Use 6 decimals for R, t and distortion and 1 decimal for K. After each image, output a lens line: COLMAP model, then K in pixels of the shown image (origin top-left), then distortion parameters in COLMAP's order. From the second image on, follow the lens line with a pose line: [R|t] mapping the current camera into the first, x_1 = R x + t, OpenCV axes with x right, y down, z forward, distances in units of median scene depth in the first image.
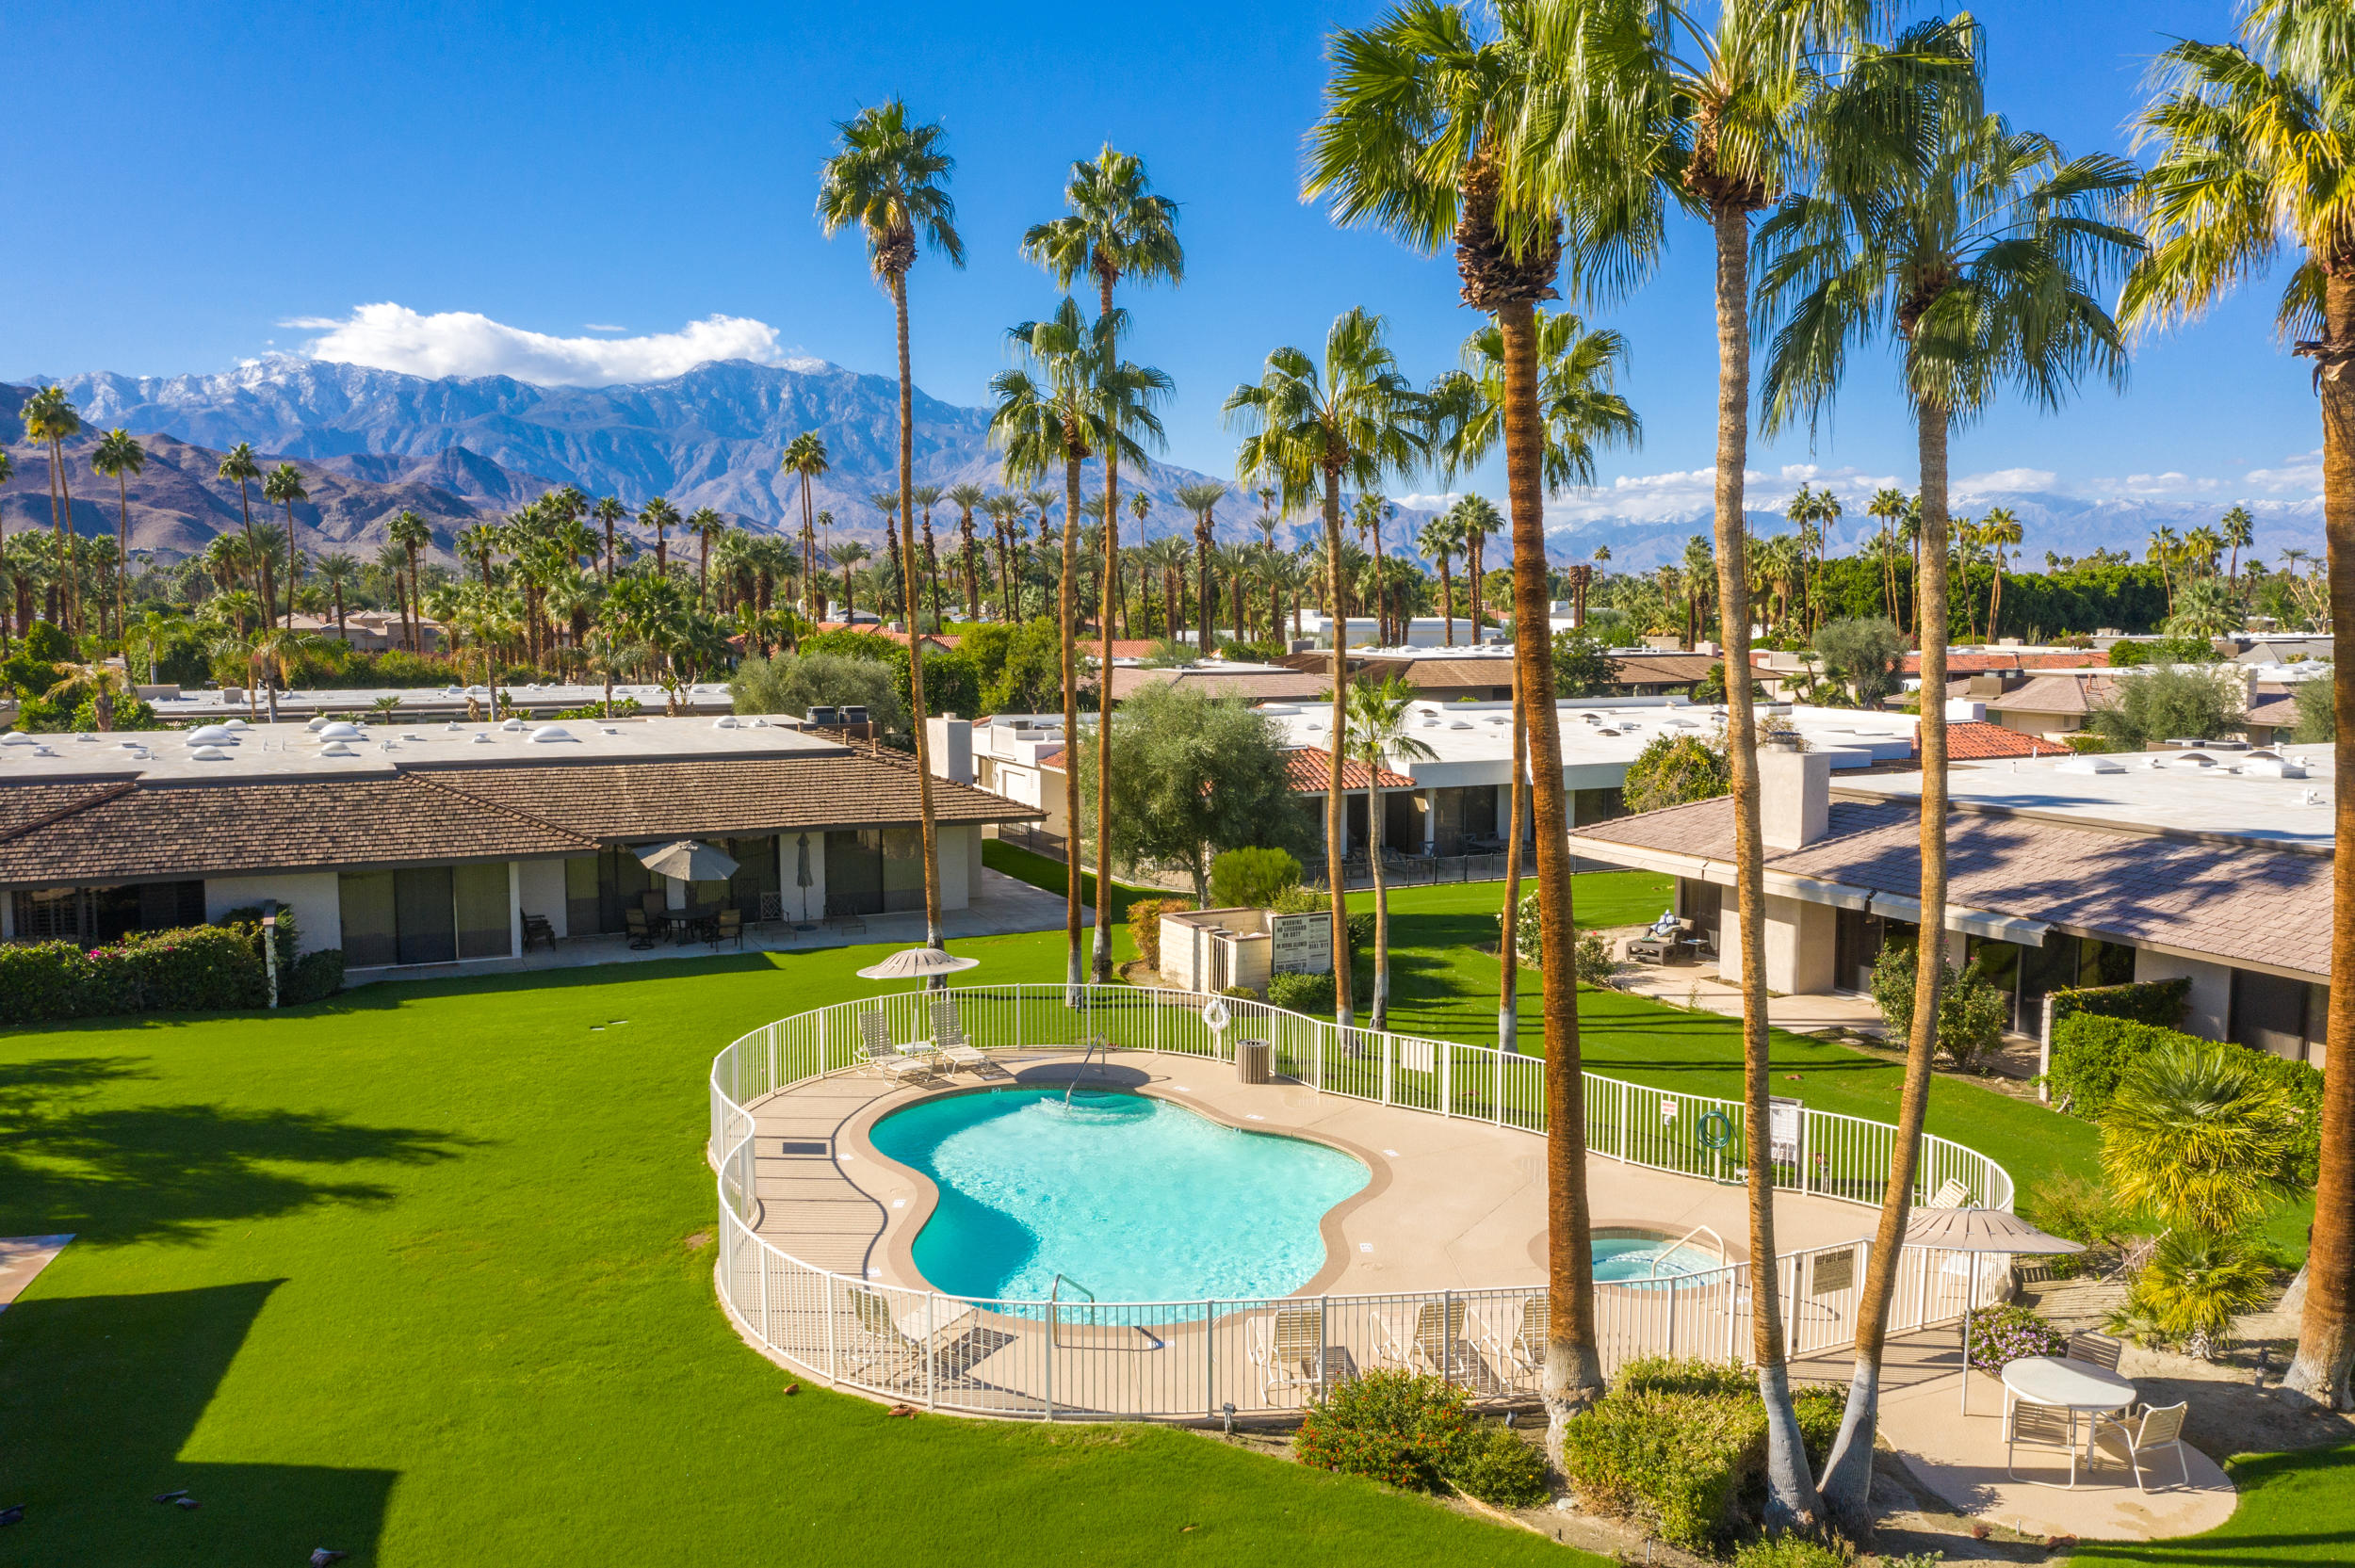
lens RADIAL K [[1889.6, 0, 1181.6], [0, 1889.6, 772.0], [0, 0, 1]] dist [-0.028367, 0.022213]
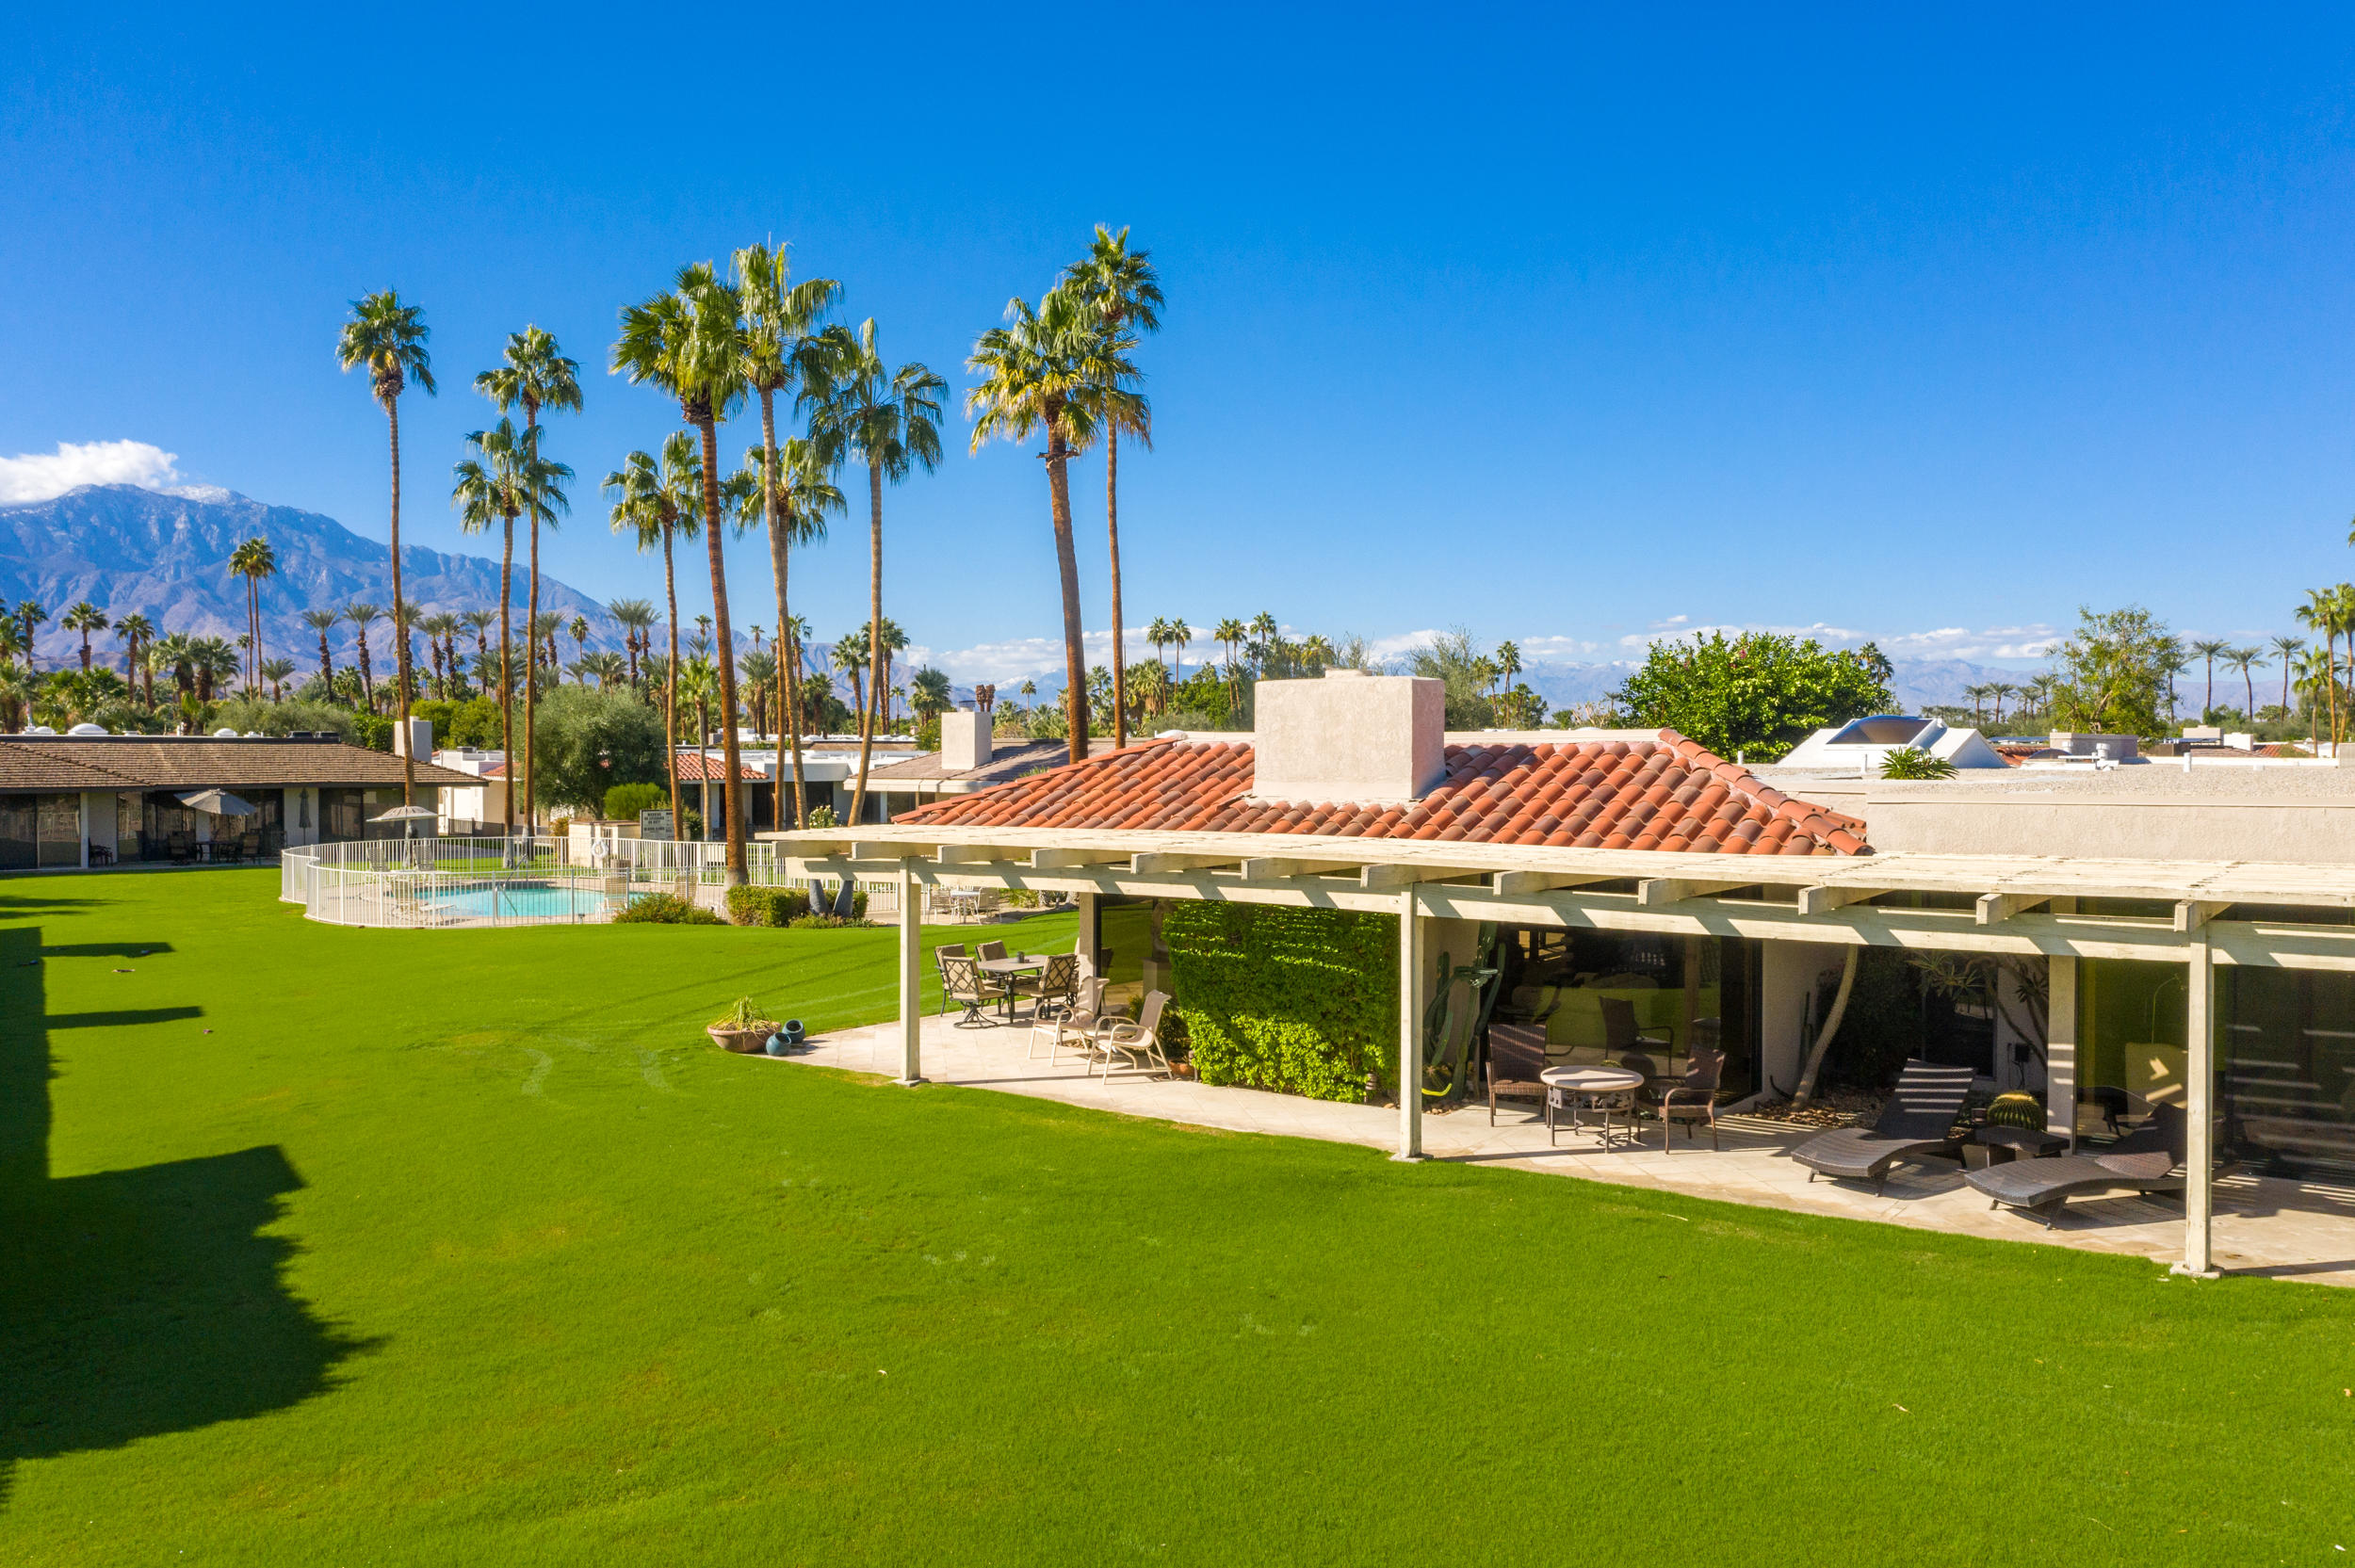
lens RADIAL K [[1889.6, 0, 1195.3], [0, 1889.6, 783.5], [0, 0, 1]] dist [-0.028367, 0.022213]
pose [[0.958097, -0.003496, 0.286421, 0.013459], [0.024453, 0.997273, -0.069627, 0.058352], [-0.285397, 0.073713, 0.955570, -0.213134]]
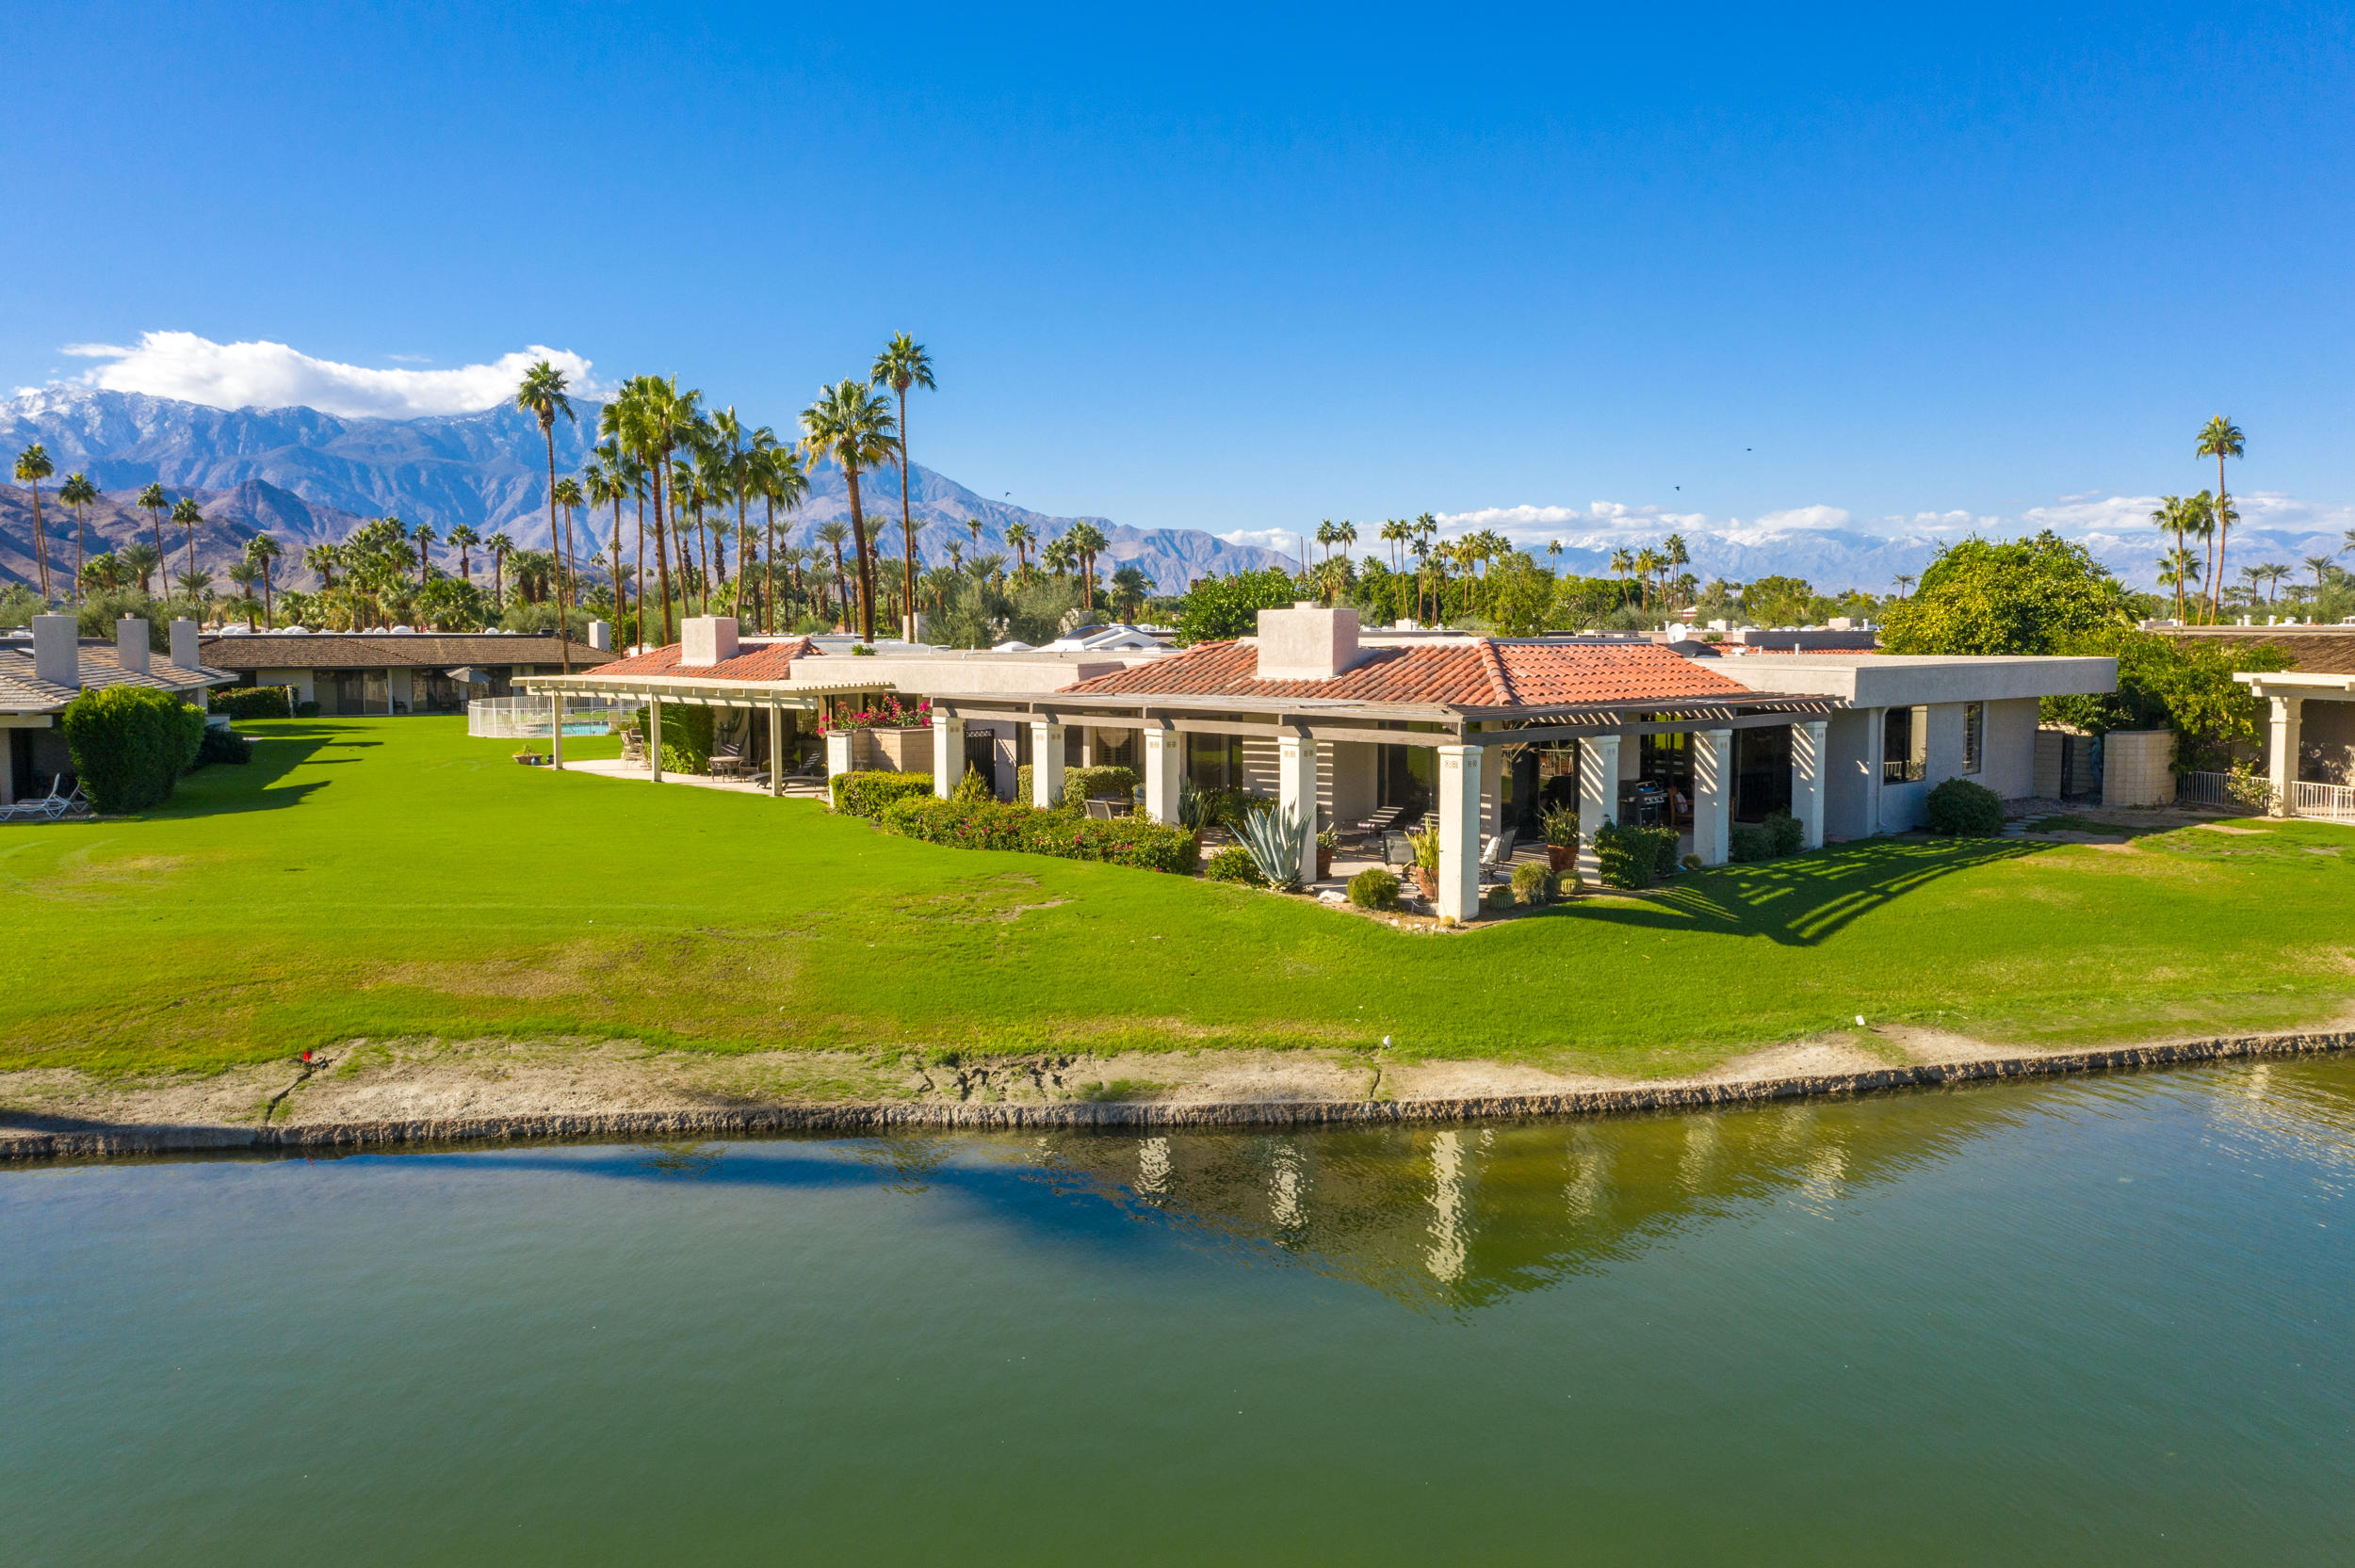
lens RADIAL K [[1889.6, 0, 1184.5], [0, 1889.6, 770.0], [0, 0, 1]] dist [-0.028367, 0.022213]
pose [[0.995738, -0.009448, 0.091742, 0.151205], [0.011258, 0.999752, -0.019236, 0.084214], [-0.091537, 0.020187, 0.995597, -0.519114]]
